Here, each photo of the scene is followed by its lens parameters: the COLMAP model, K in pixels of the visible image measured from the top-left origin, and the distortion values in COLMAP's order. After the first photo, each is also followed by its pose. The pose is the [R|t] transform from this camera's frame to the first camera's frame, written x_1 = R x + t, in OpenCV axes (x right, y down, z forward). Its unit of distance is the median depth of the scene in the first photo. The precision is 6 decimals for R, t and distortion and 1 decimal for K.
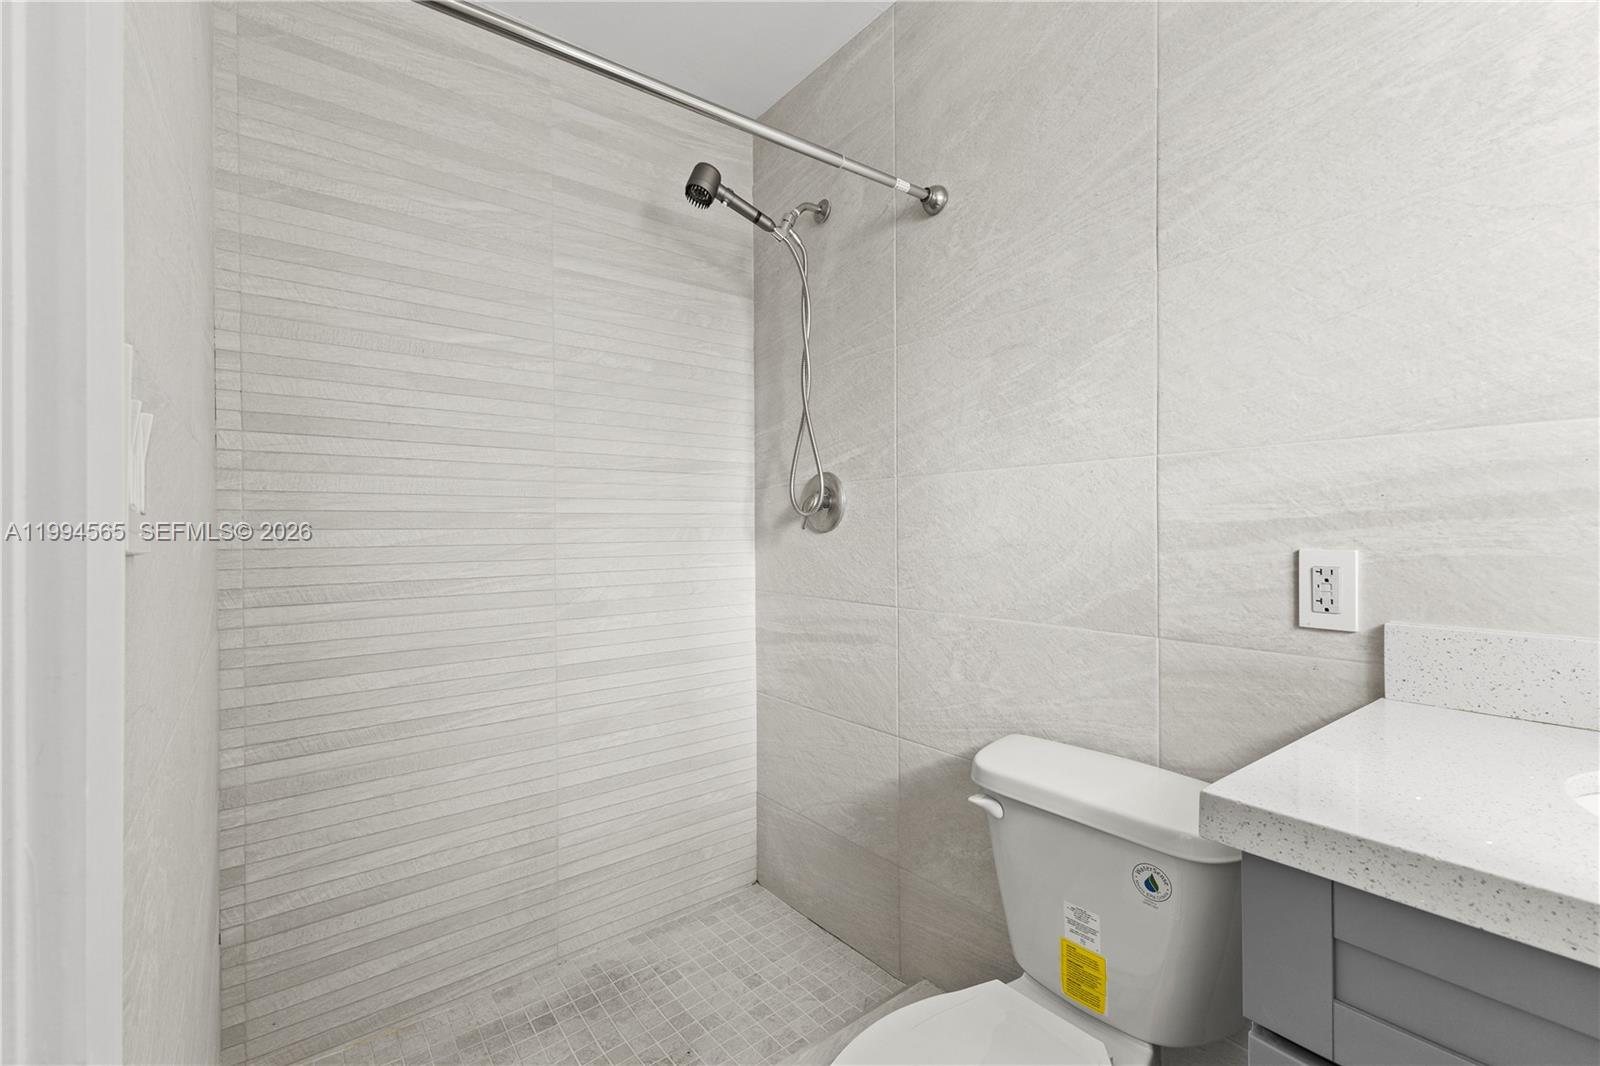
lens RADIAL K [[694.1, 0, 805.4], [0, 694.1, 527.1], [0, 0, 1]] dist [0.000215, -0.003001]
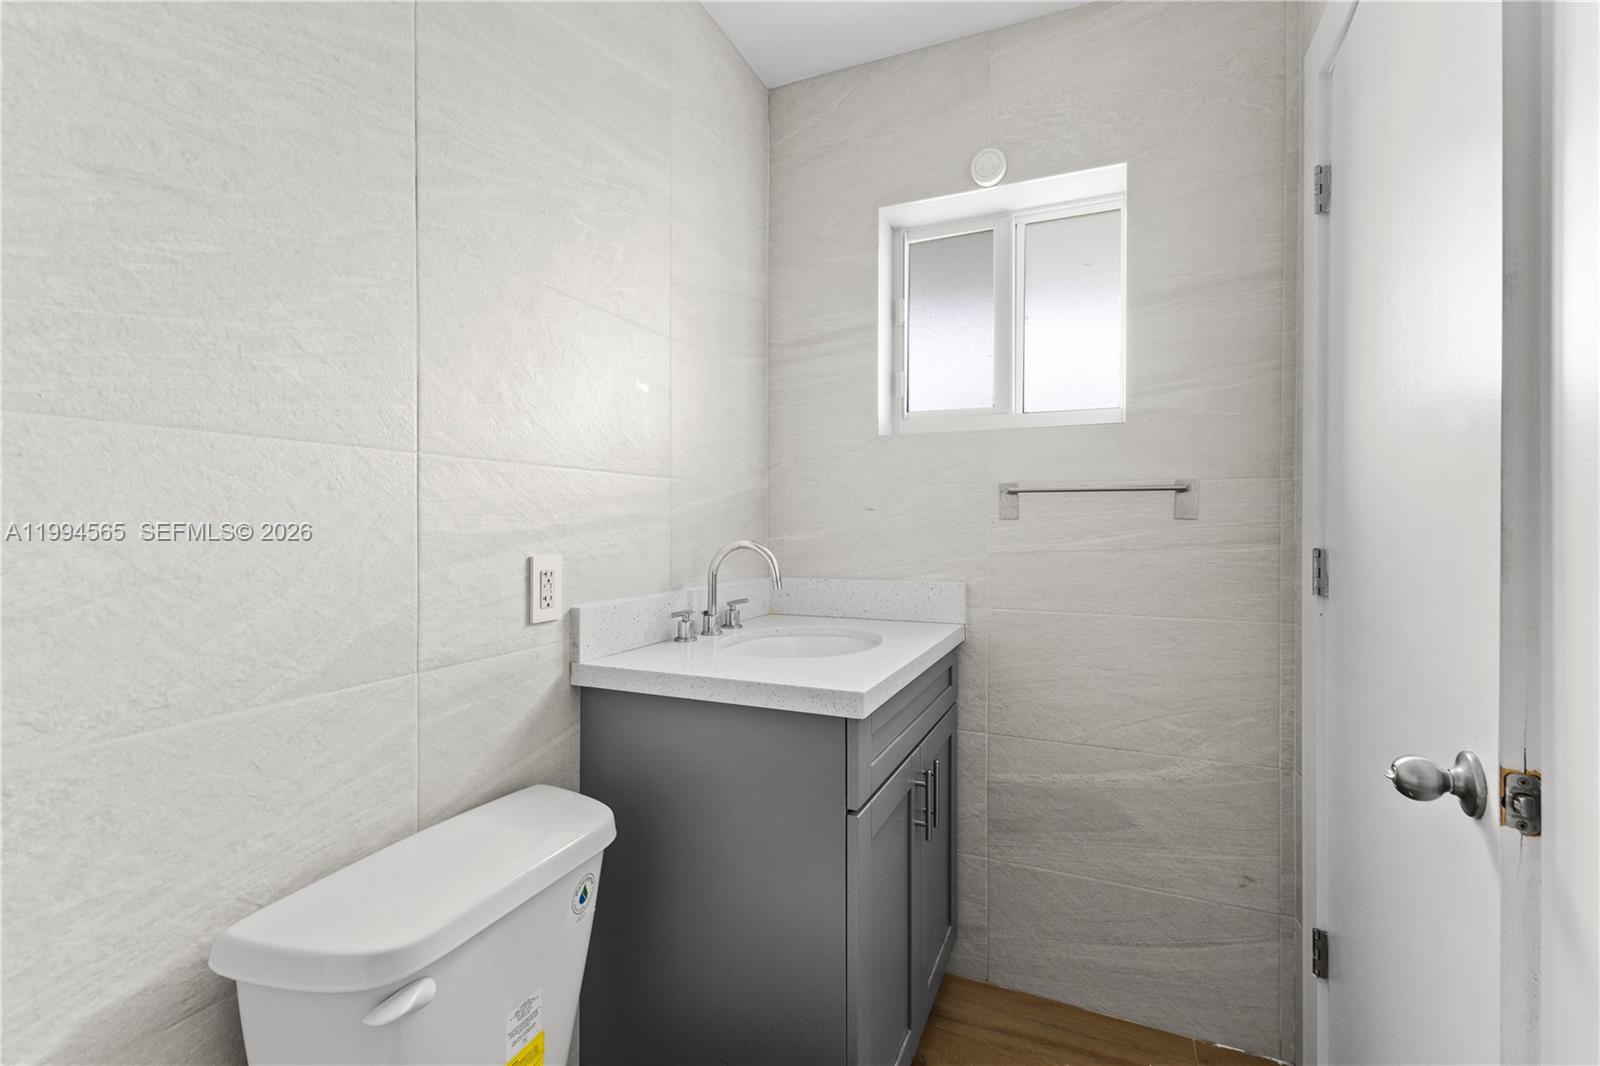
lens RADIAL K [[694.1, 0, 794.1], [0, 694.1, 525.8], [0, 0, 1]] dist [0.000215, -0.003001]
pose [[-0.478787, 0.002744, 0.877927, -0.449888], [0.001227, 0.999996, -0.002456, -0.013921], [-0.877930, -0.000098, -0.478789, 1.034902]]
